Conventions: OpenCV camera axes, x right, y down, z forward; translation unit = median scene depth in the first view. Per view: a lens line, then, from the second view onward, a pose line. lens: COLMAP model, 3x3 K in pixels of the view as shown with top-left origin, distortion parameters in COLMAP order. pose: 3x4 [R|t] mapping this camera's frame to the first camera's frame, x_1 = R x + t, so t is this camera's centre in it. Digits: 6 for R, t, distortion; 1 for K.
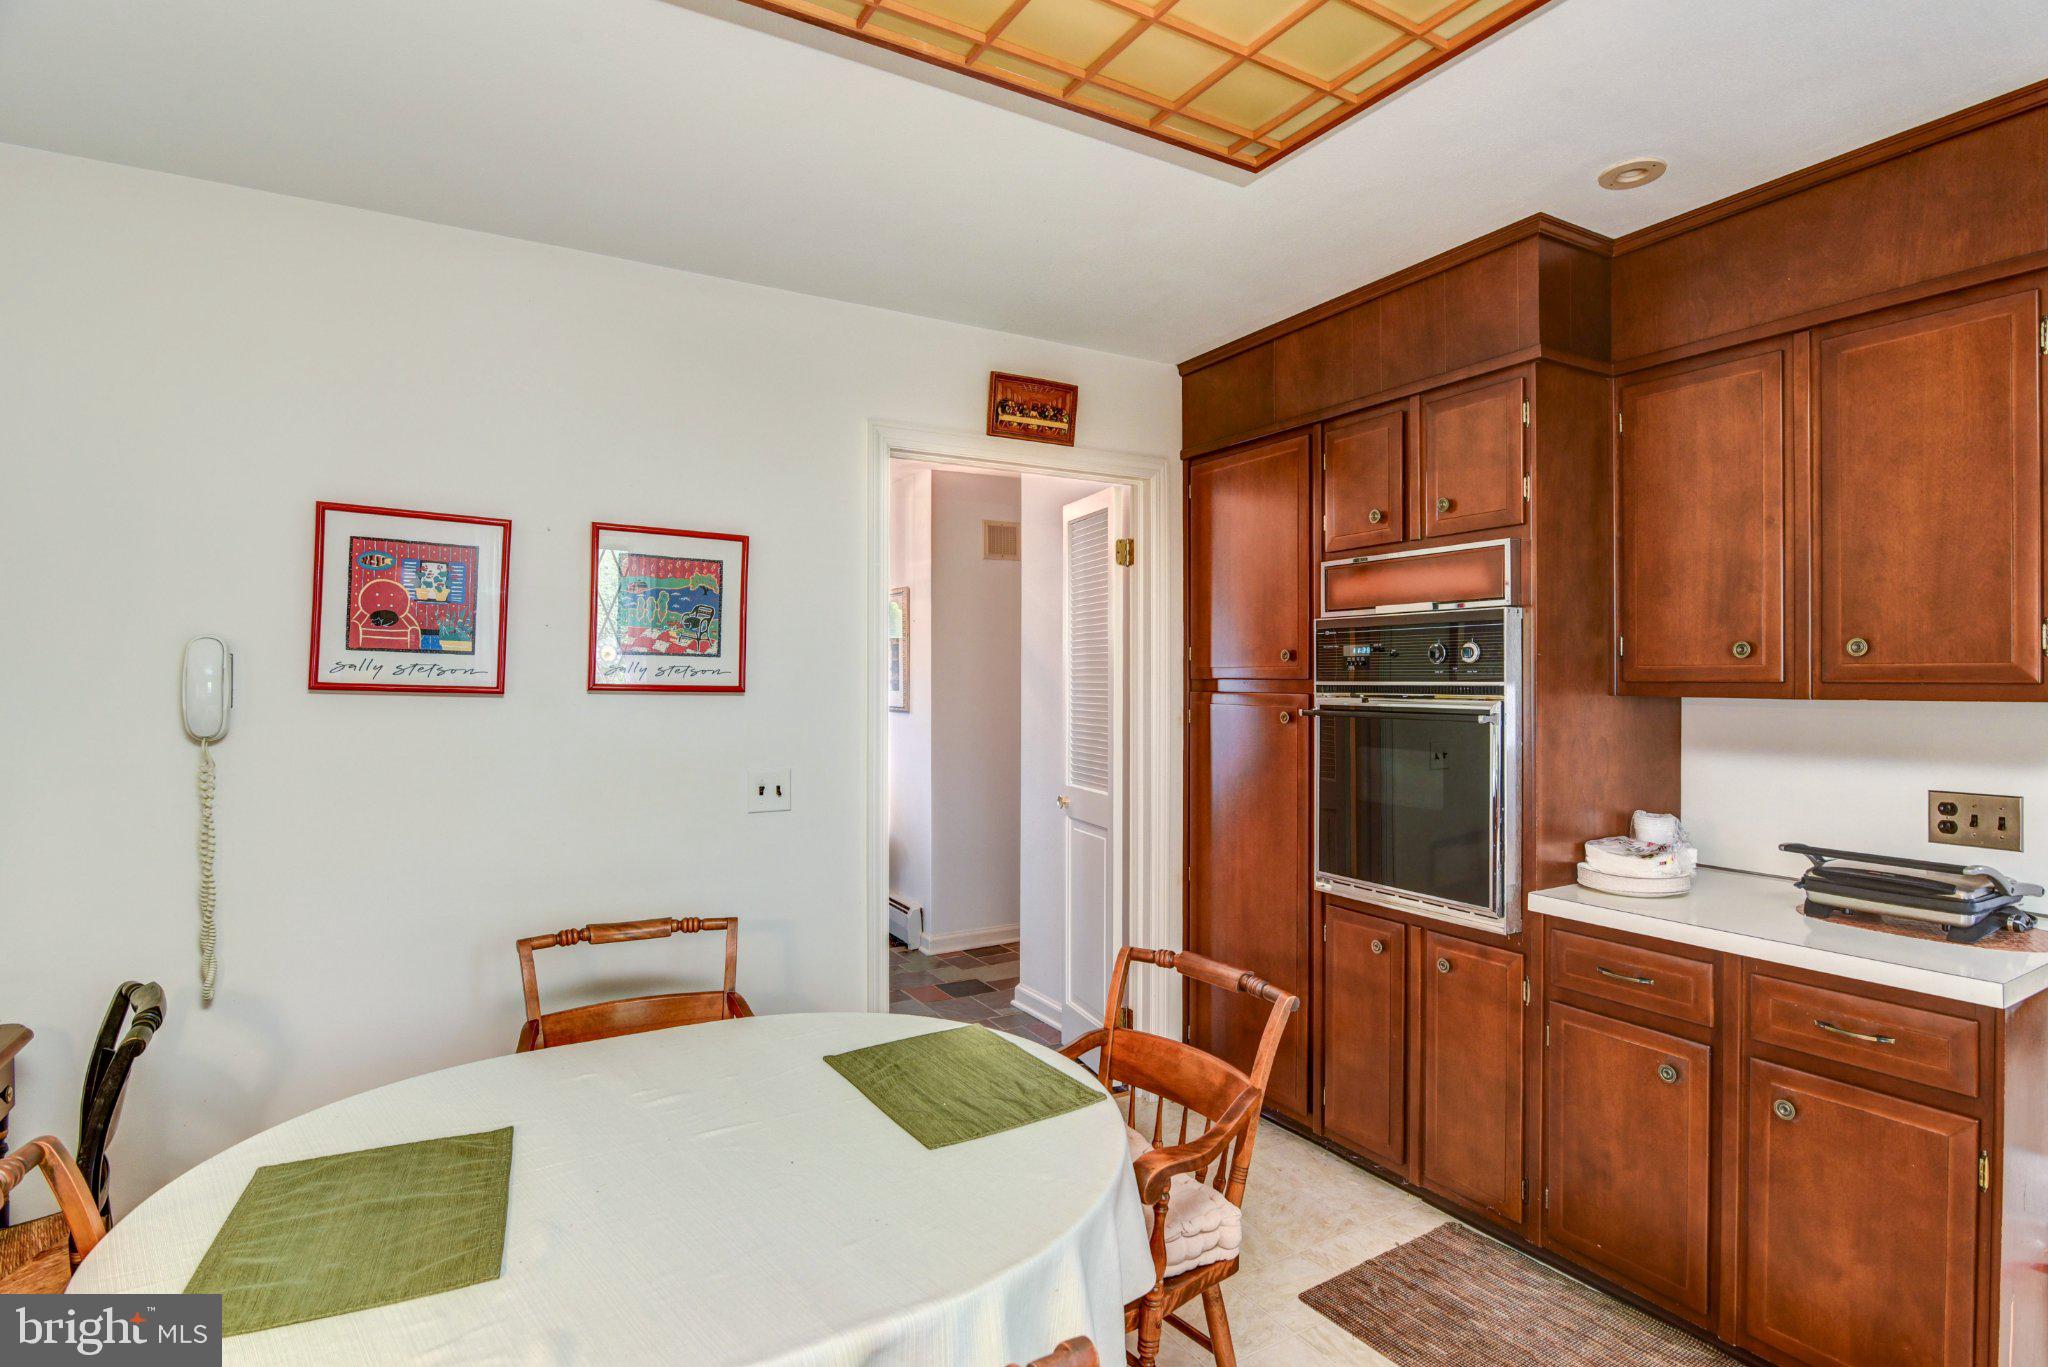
lens RADIAL K [[1036.4, 0, 1024.0], [0, 1036.4, 683.5], [0, 0, 1]] dist [-0.022816, -0.000392]
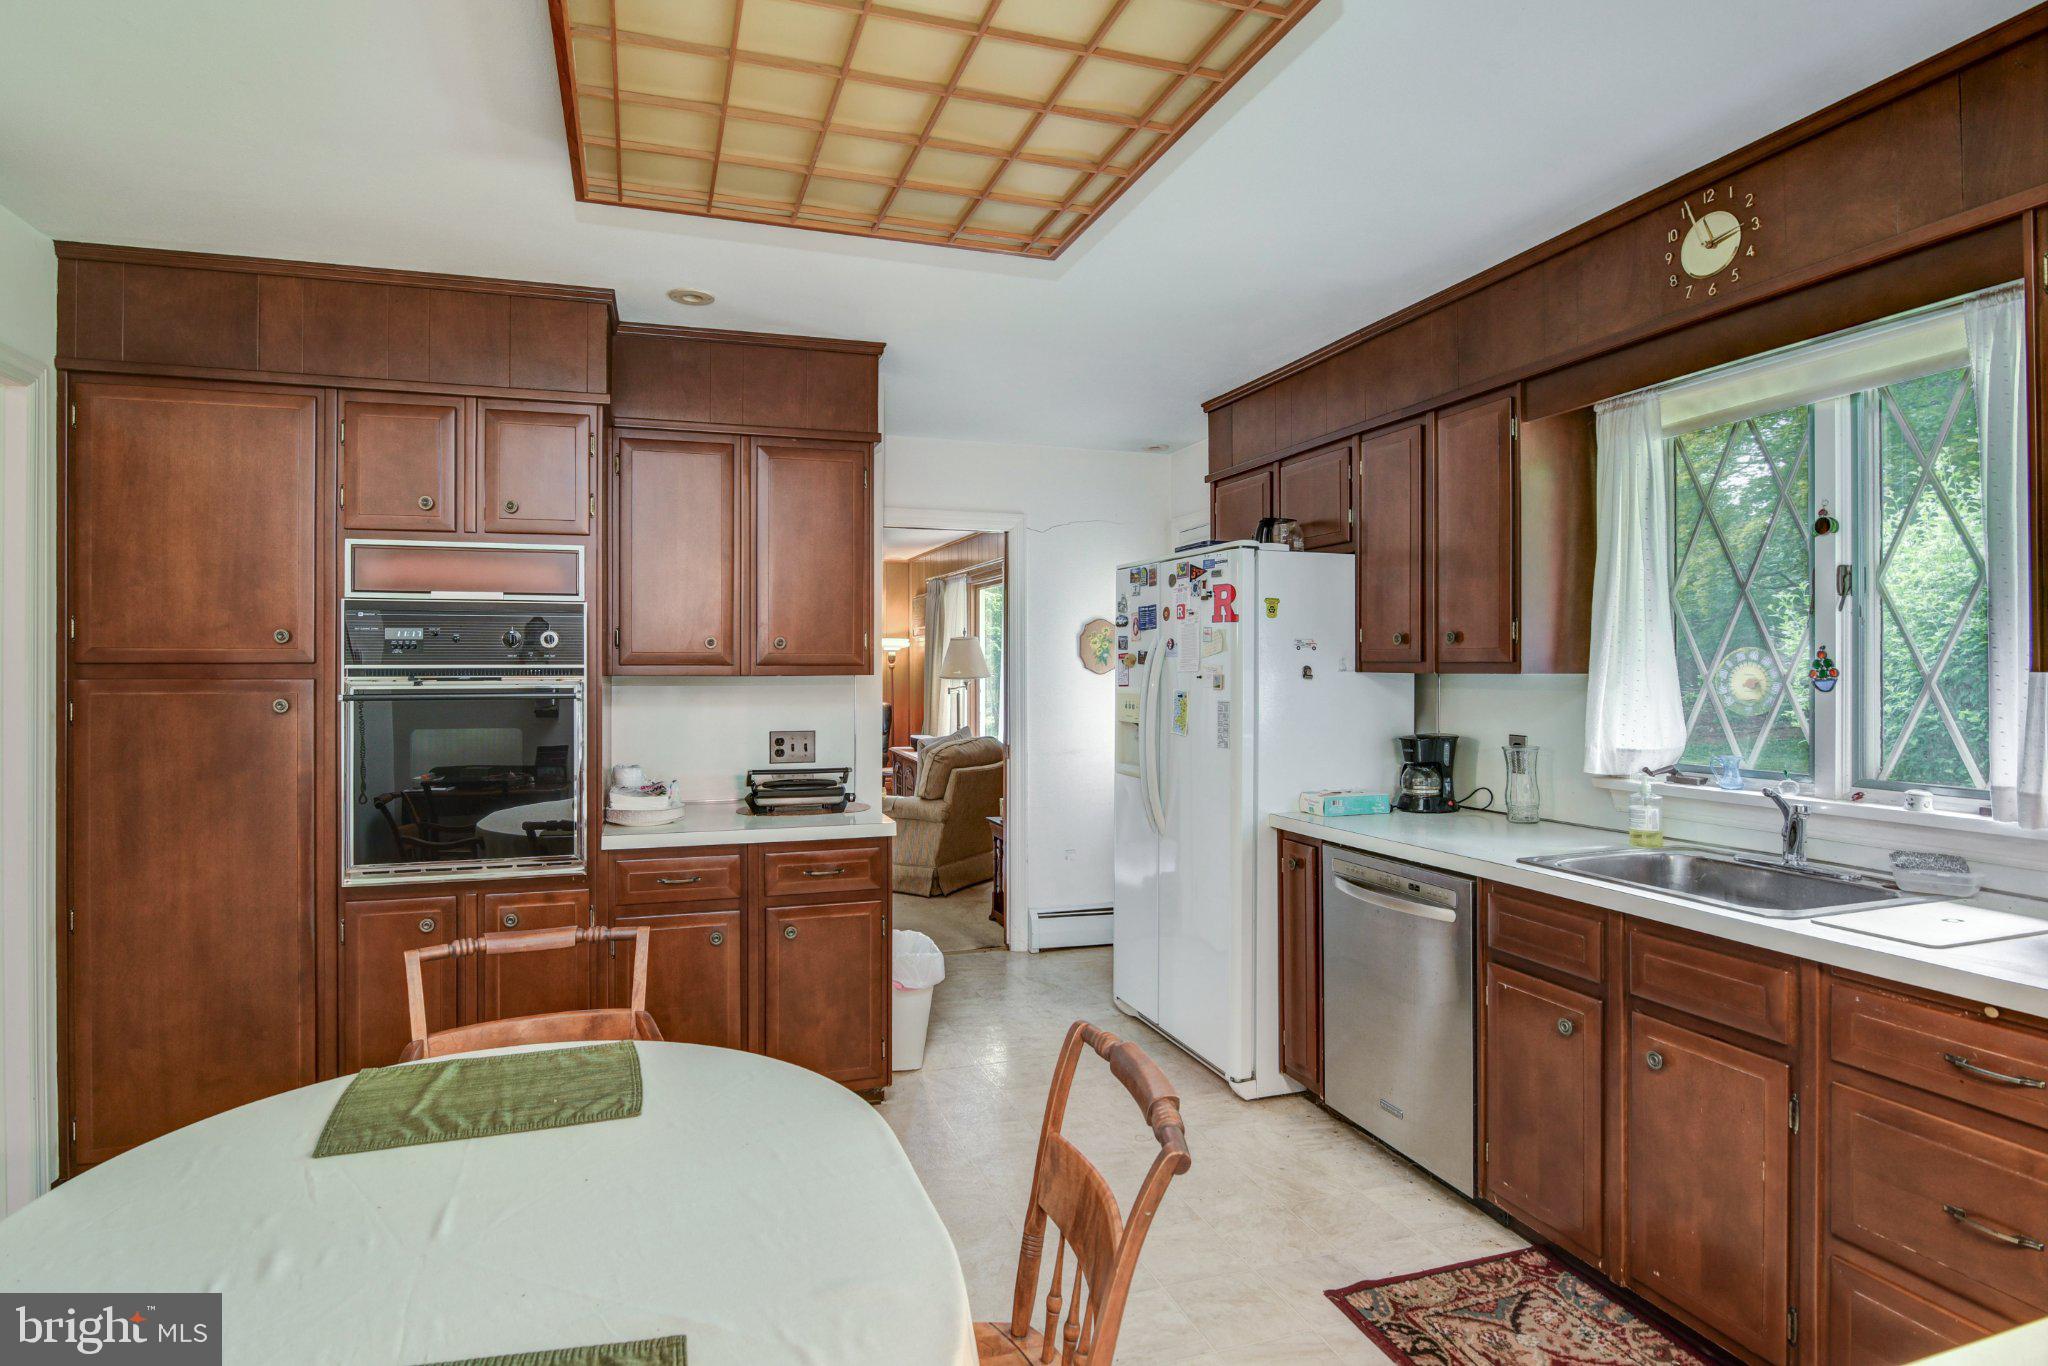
lens RADIAL K [[1076.7, 0, 996.4], [0, 1076.7, 661.9], [0, 0, 1]] dist [-0.023288, -0.000129]
pose [[0.211492, 0.003089, 0.977375, -0.569161], [0.005623, 0.999975, -0.004378, 0.003125], [-0.977364, 0.006422, 0.211469, 0.228696]]
